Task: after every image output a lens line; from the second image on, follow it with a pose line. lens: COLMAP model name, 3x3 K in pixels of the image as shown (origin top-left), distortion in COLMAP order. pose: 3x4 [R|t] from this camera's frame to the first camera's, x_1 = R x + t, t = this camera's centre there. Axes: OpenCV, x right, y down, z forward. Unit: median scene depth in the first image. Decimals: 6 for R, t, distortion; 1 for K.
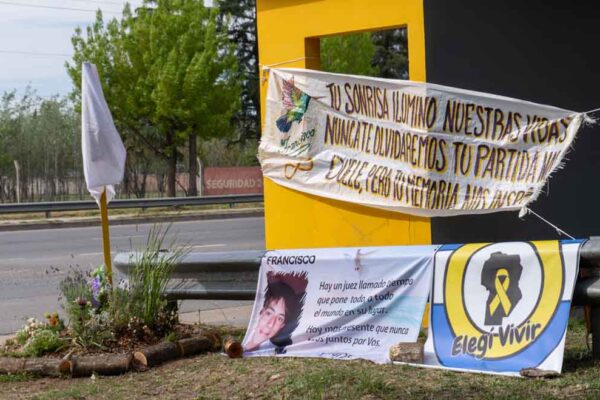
lens RADIAL K [[1262.5, 0, 301.7], [0, 1262.5, 197.7], [0, 0, 1]] dist [0.427565, 0.000000]
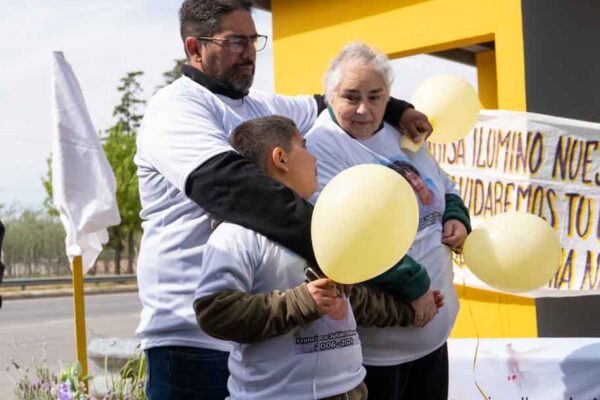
lens RADIAL K [[837.4, 0, 306.0], [0, 837.4, 219.4], [0, 0, 1]] dist [0.162155, 0.000000]
pose [[0.992570, 0.016925, 0.120491, -0.088891], [-0.008535, 0.997524, -0.069812, 0.007262], [-0.121374, 0.068265, 0.990257, 0.525067]]
